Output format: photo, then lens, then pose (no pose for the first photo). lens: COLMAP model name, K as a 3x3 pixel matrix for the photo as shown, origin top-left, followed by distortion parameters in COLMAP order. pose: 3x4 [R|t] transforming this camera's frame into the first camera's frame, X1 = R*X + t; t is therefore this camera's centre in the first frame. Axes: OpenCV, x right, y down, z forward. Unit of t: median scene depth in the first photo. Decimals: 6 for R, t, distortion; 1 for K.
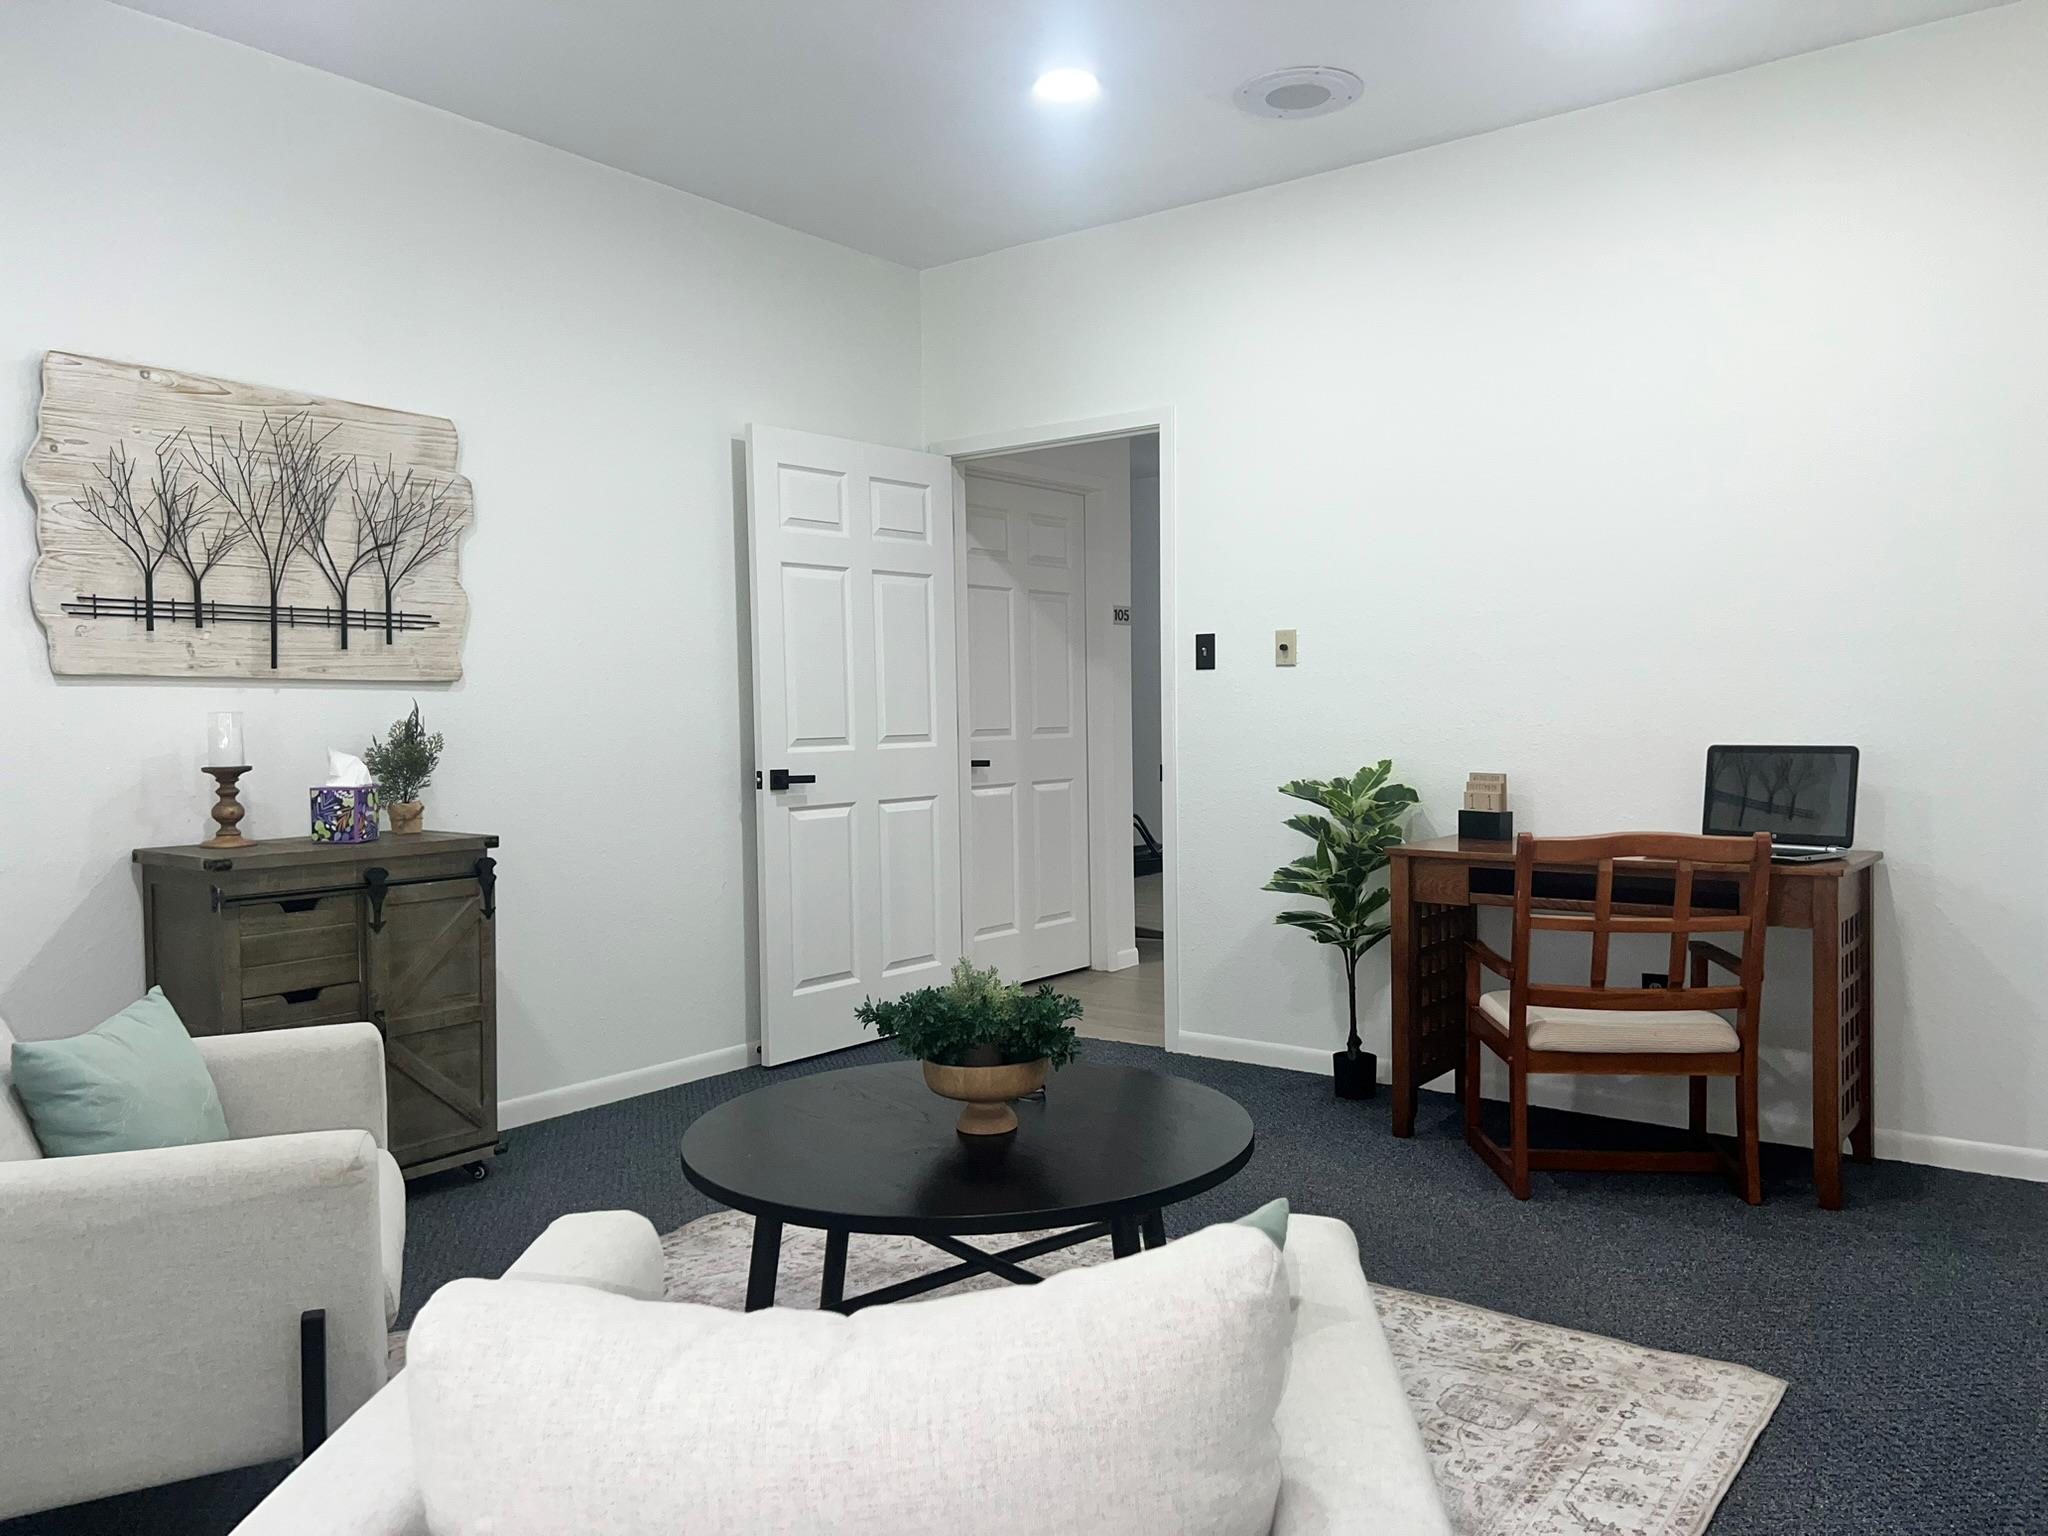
lens RADIAL K [[1532.2, 0, 1024.0], [0, 1532.2, 768.0], [0, 0, 1]] dist [0.084303, -0.121392]
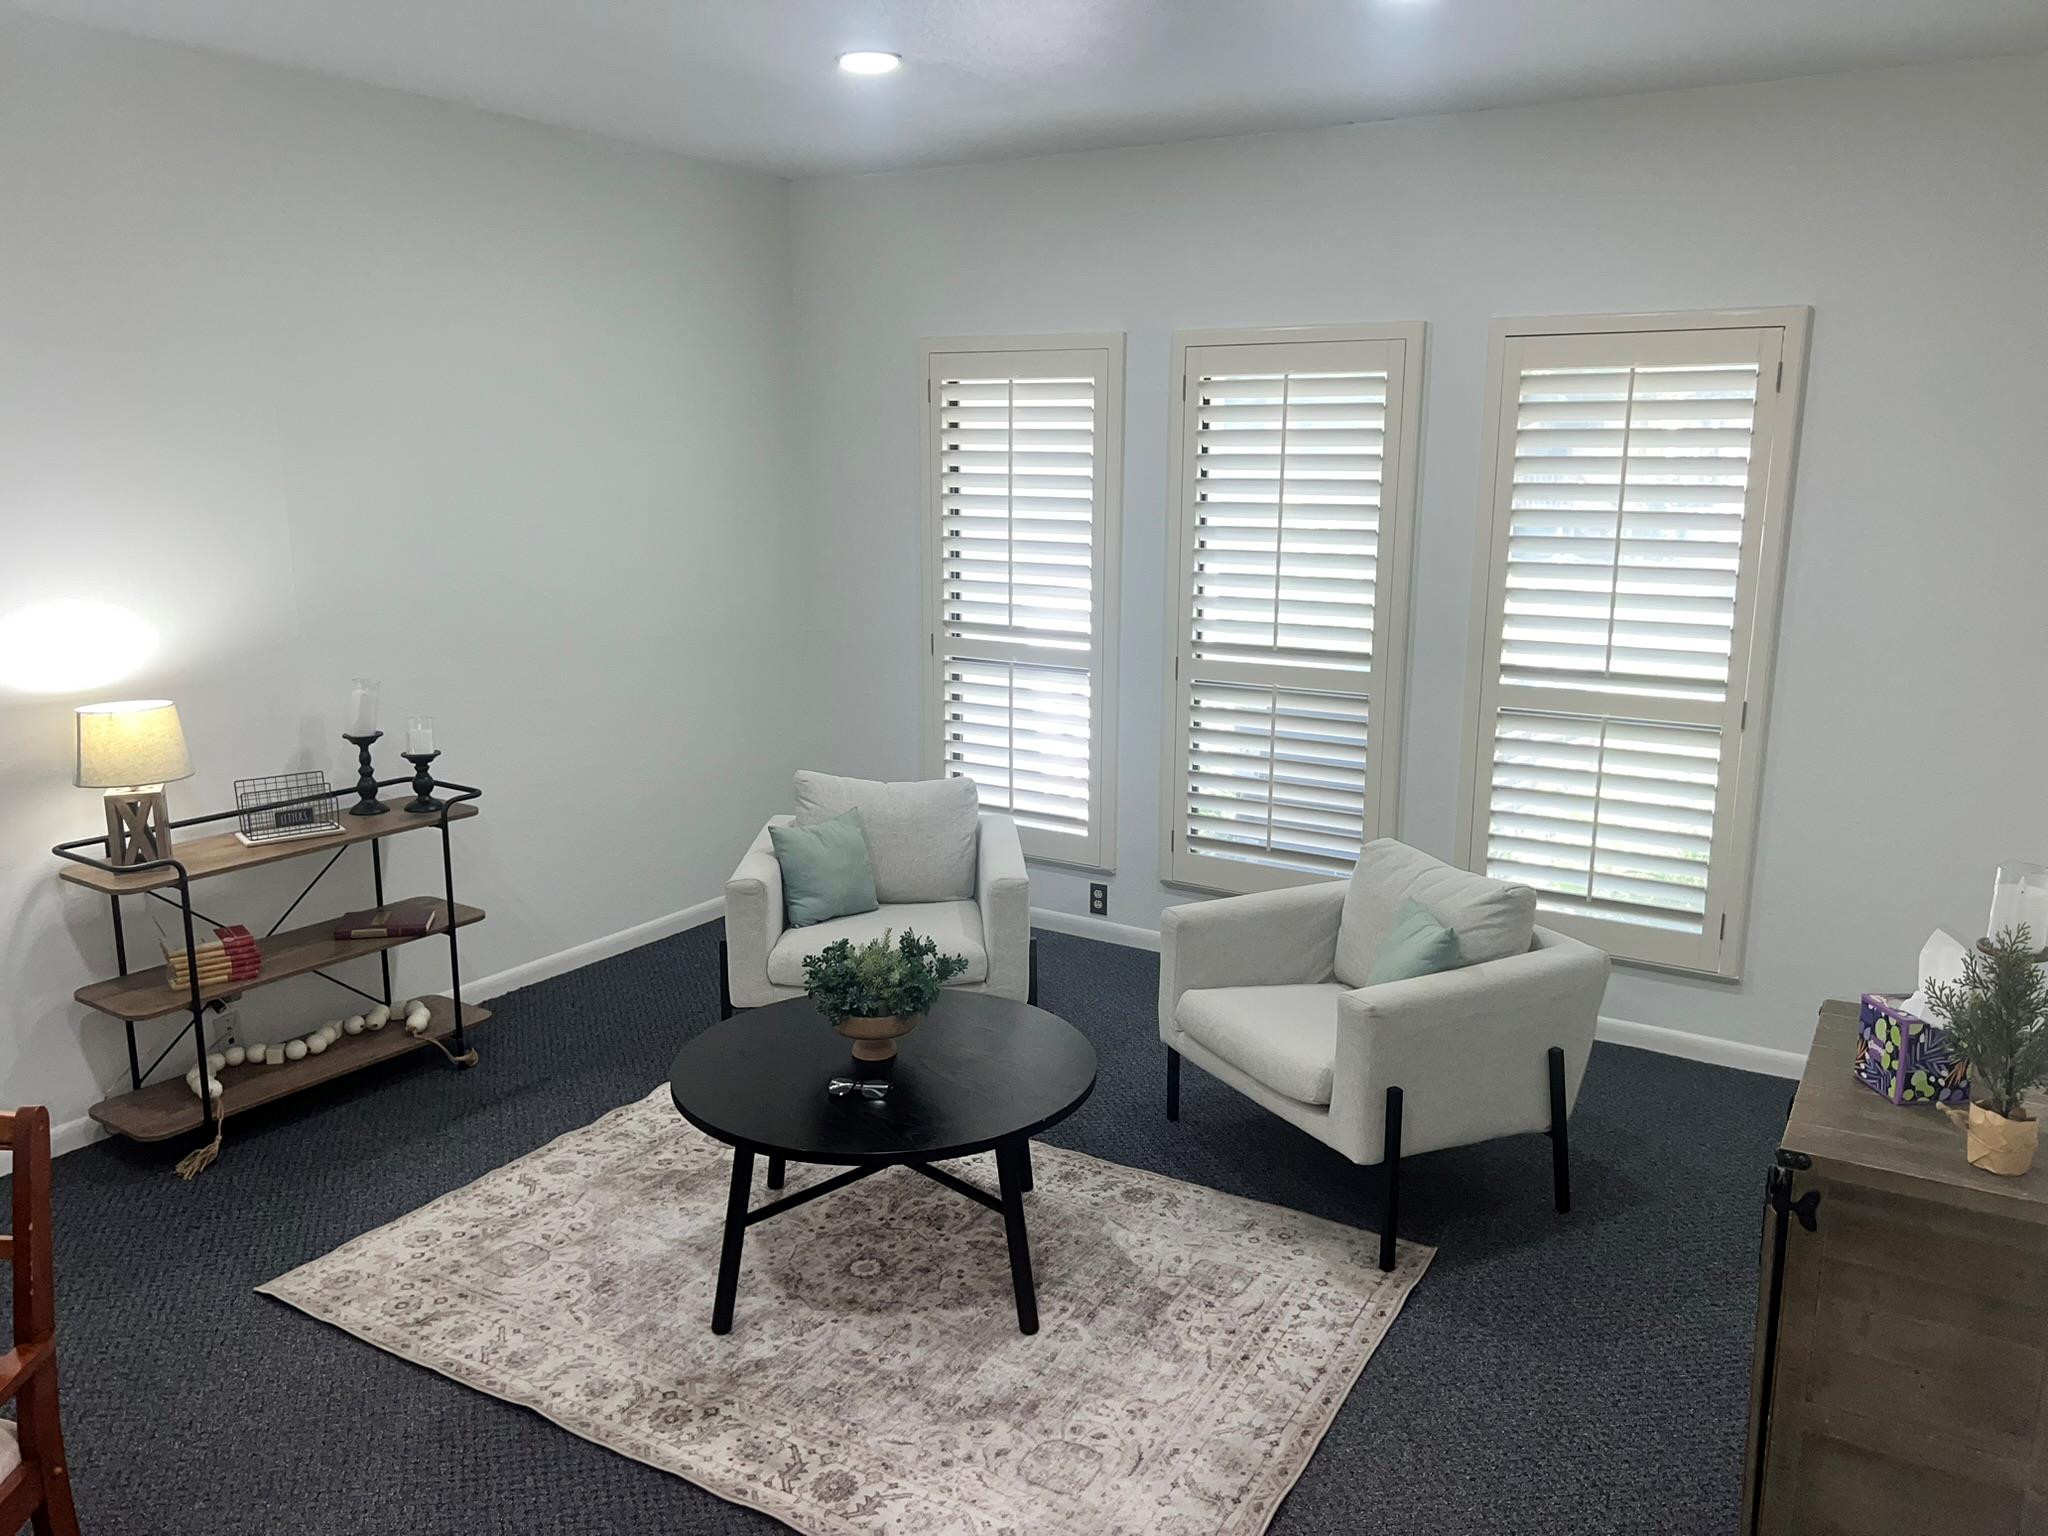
lens RADIAL K [[1539.3, 0, 1041.6], [0, 1539.3, 775.8], [0, 0, 1]] dist [0.048364, -0.058416]
pose [[-0.993775, 0.029393, -0.107460, -0.030588], [0.001232, 0.967409, 0.253216, -0.340683], [0.111401, 0.251508, -0.961423, 2.209981]]
